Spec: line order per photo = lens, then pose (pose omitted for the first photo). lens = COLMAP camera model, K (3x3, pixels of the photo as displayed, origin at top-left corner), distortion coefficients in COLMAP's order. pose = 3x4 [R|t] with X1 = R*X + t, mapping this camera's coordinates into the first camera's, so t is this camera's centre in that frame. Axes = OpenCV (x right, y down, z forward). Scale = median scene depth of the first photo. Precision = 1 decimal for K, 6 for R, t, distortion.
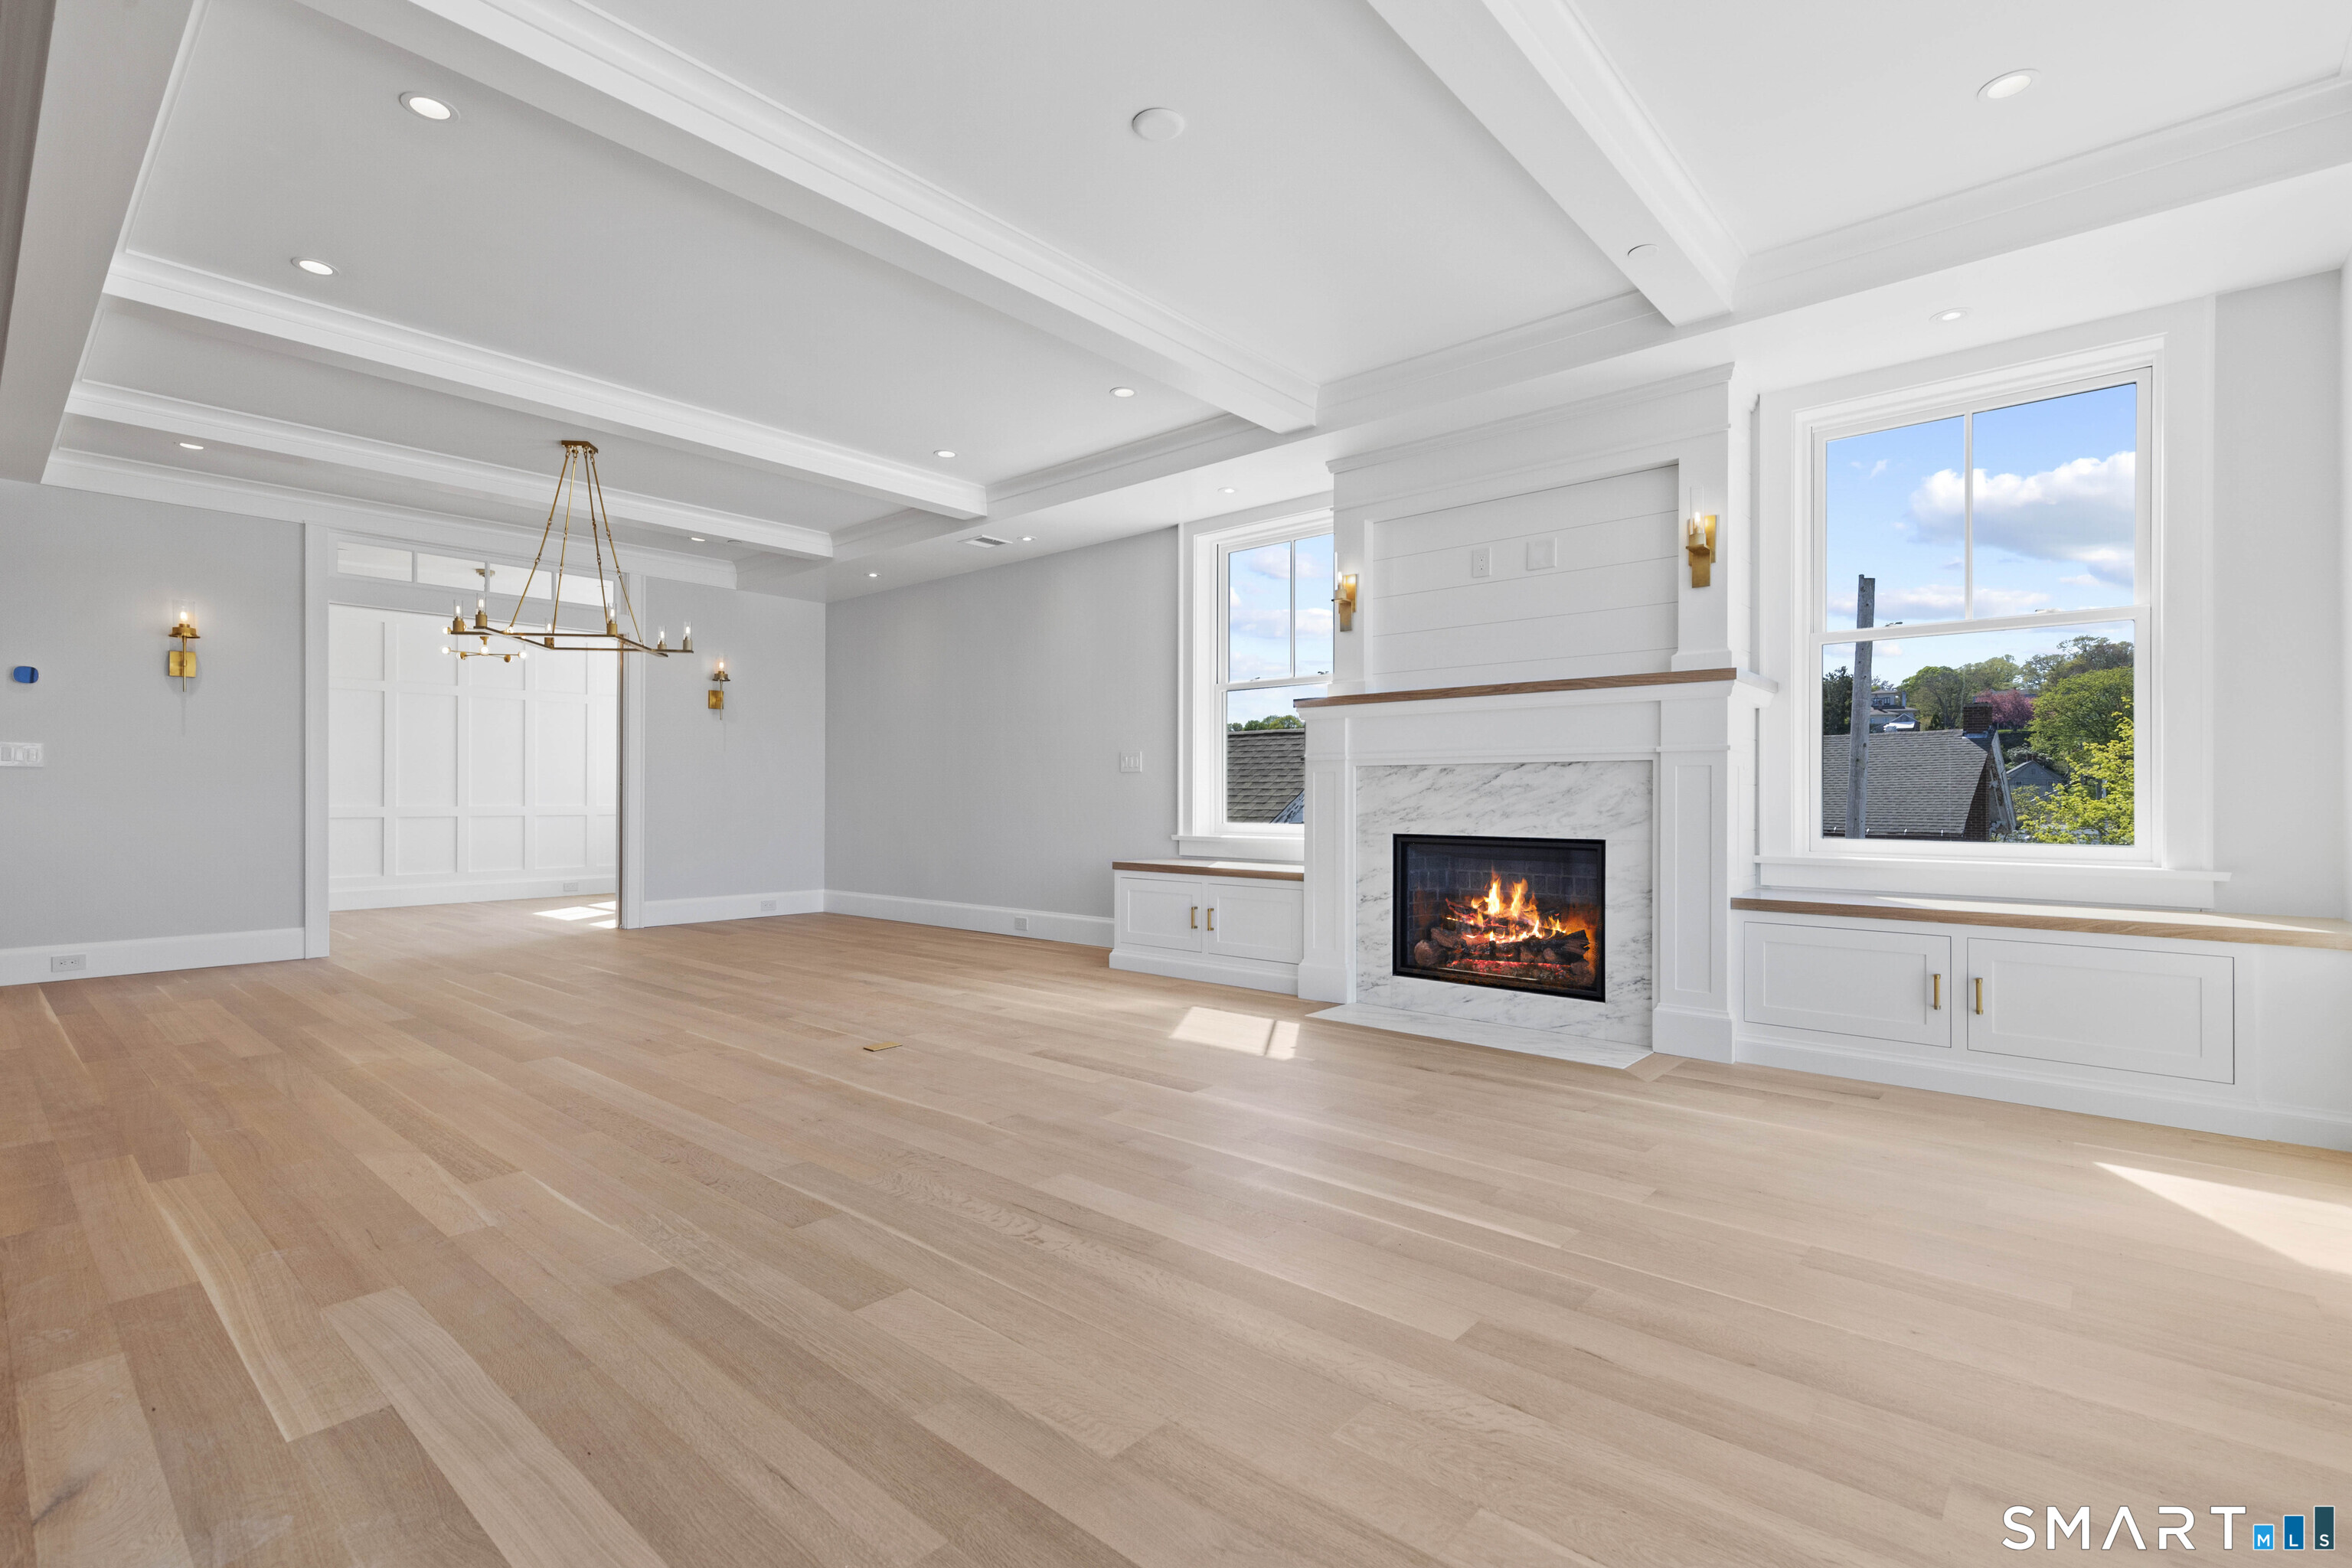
lens RADIAL K [[1079.3, 0, 1174.4], [0, 1079.3, 793.0], [0, 0, 1]] dist [0.011463, -0.000799]
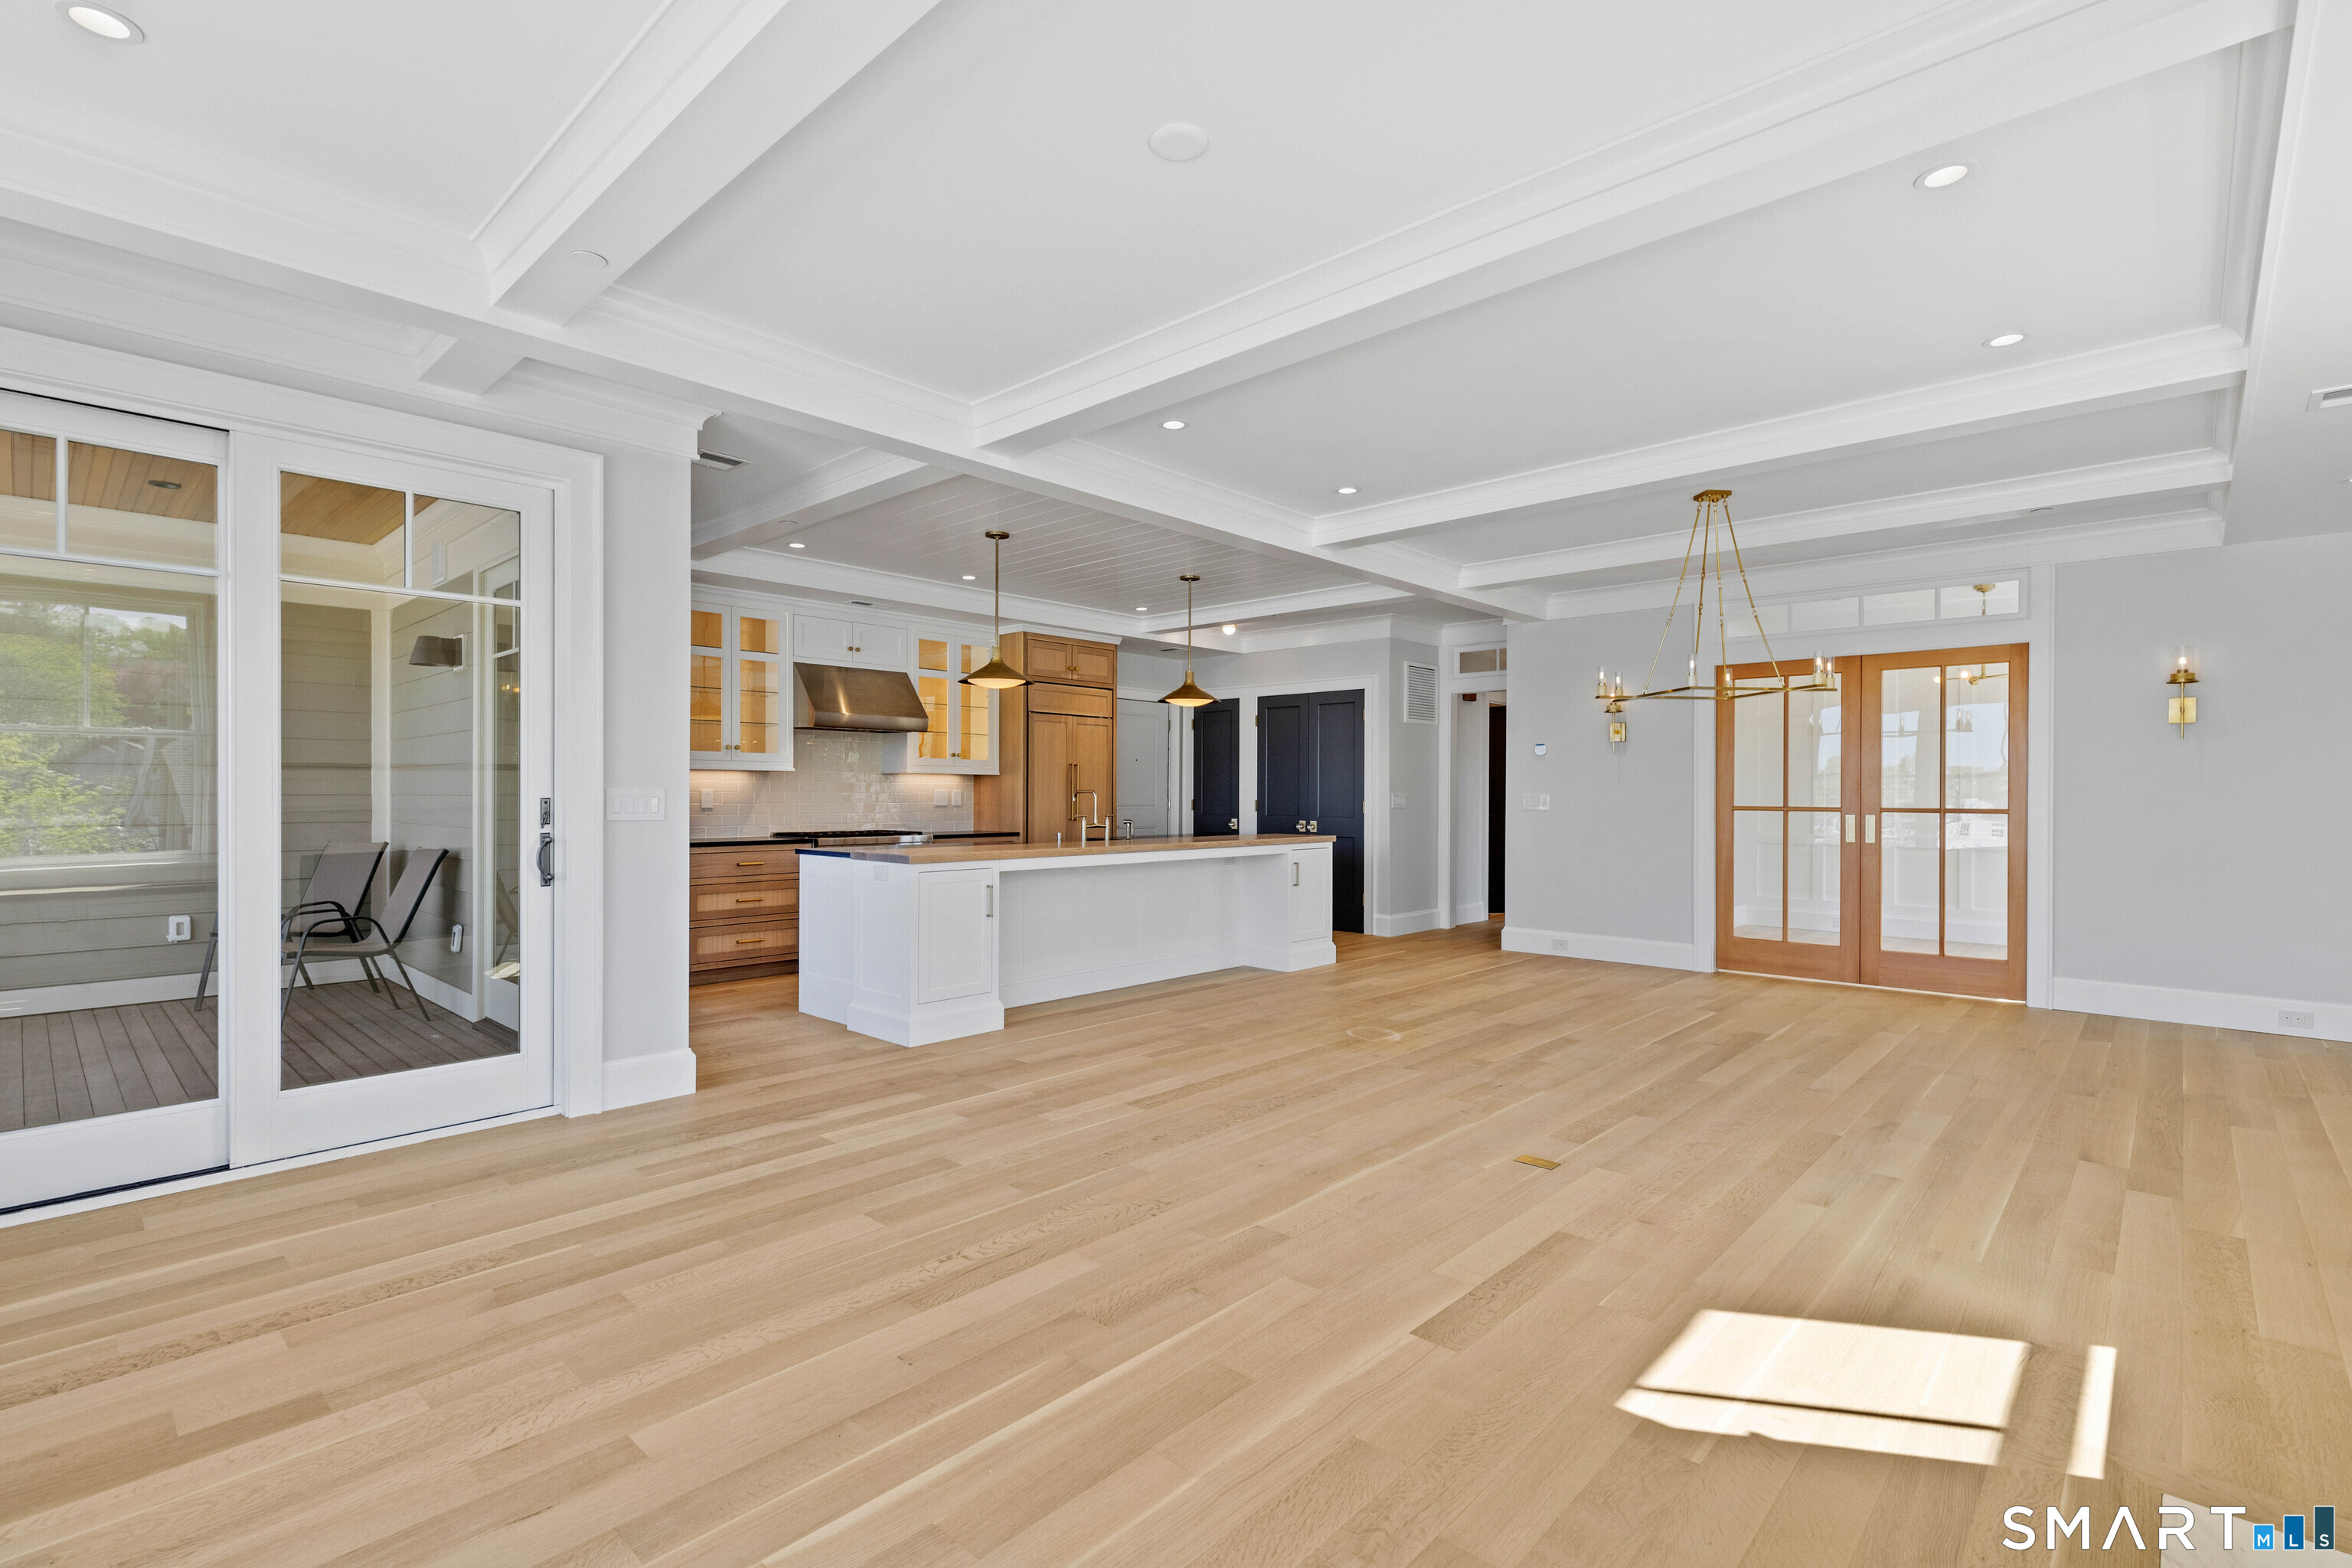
lens RADIAL K [[1079.3, 0, 1174.4], [0, 1079.3, 793.0], [0, 0, 1]] dist [0.011463, -0.000799]
pose [[-0.031642, -0.001865, -0.999498, 0.802044], [0.001906, 0.999996, -0.001927, -0.083079], [0.999497, -0.001966, -0.031638, 0.952032]]
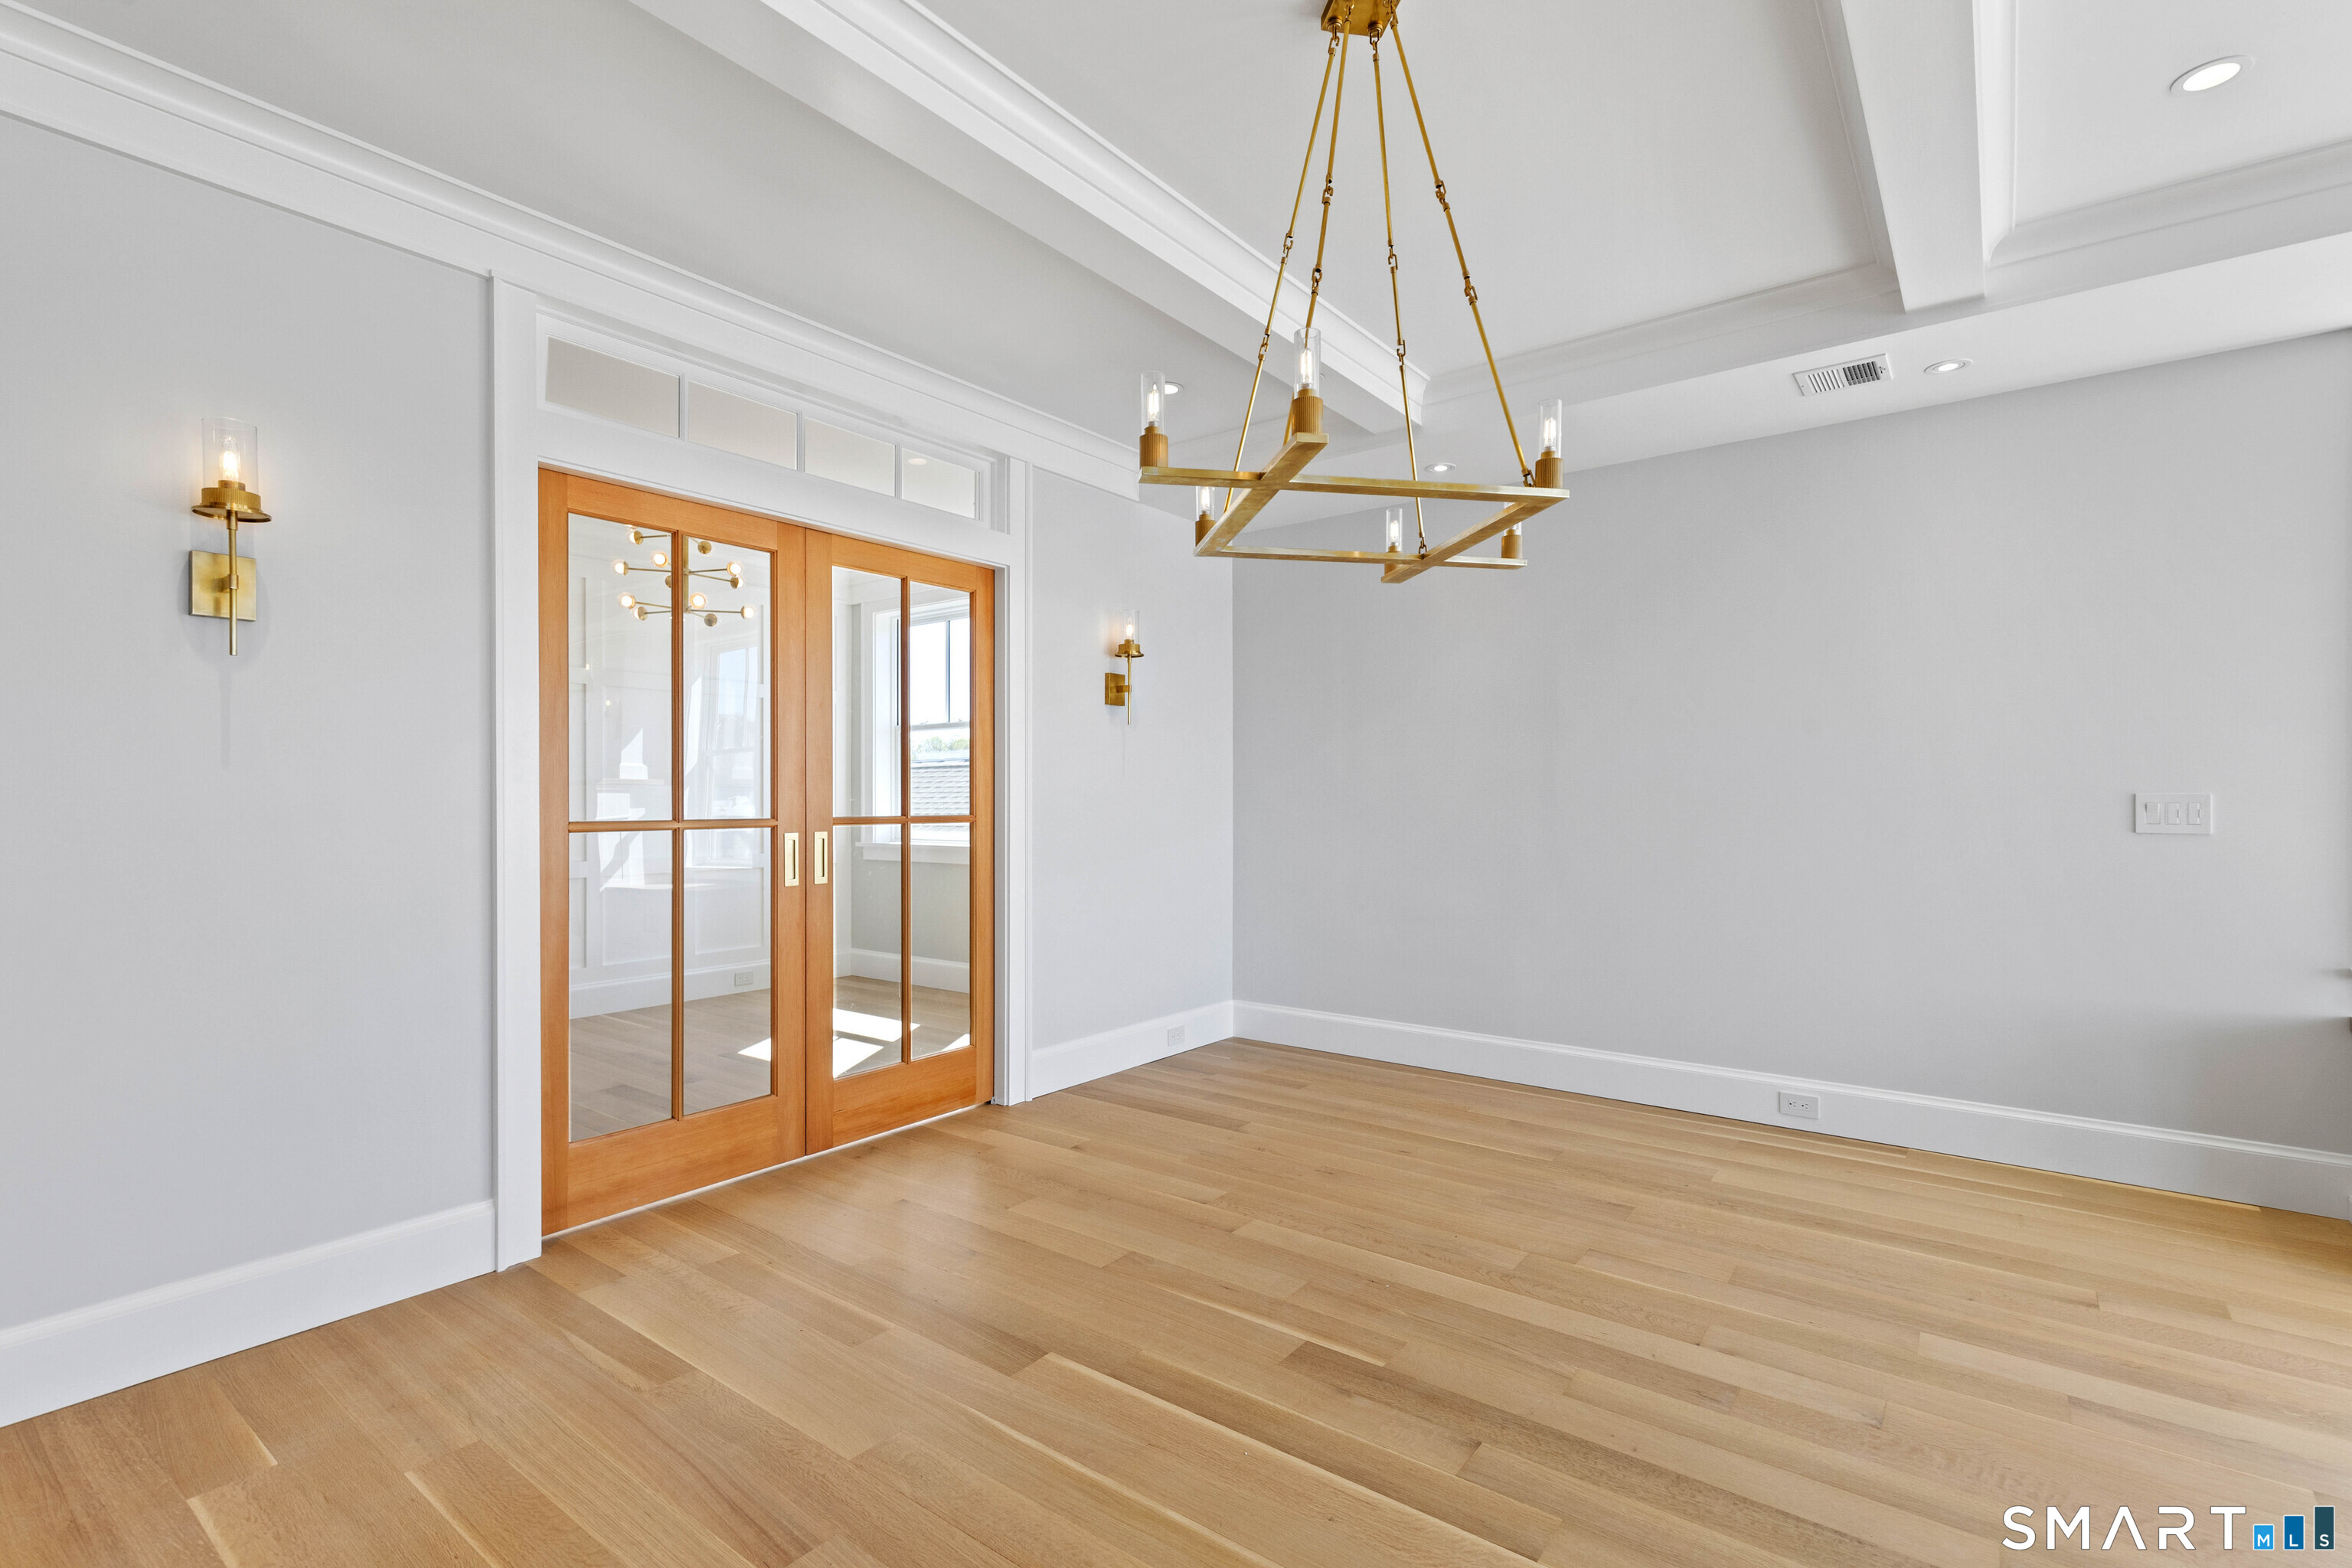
lens RADIAL K [[1081.8, 0, 1165.7], [0, 1081.8, 801.9], [0, 0, 1]] dist [0.012649, -0.000132]
pose [[0.998410, -0.003664, 0.056256, -1.120657], [0.003333, 0.999977, 0.005976, -0.078327], [-0.056277, -0.005779, 0.998398, 1.105146]]
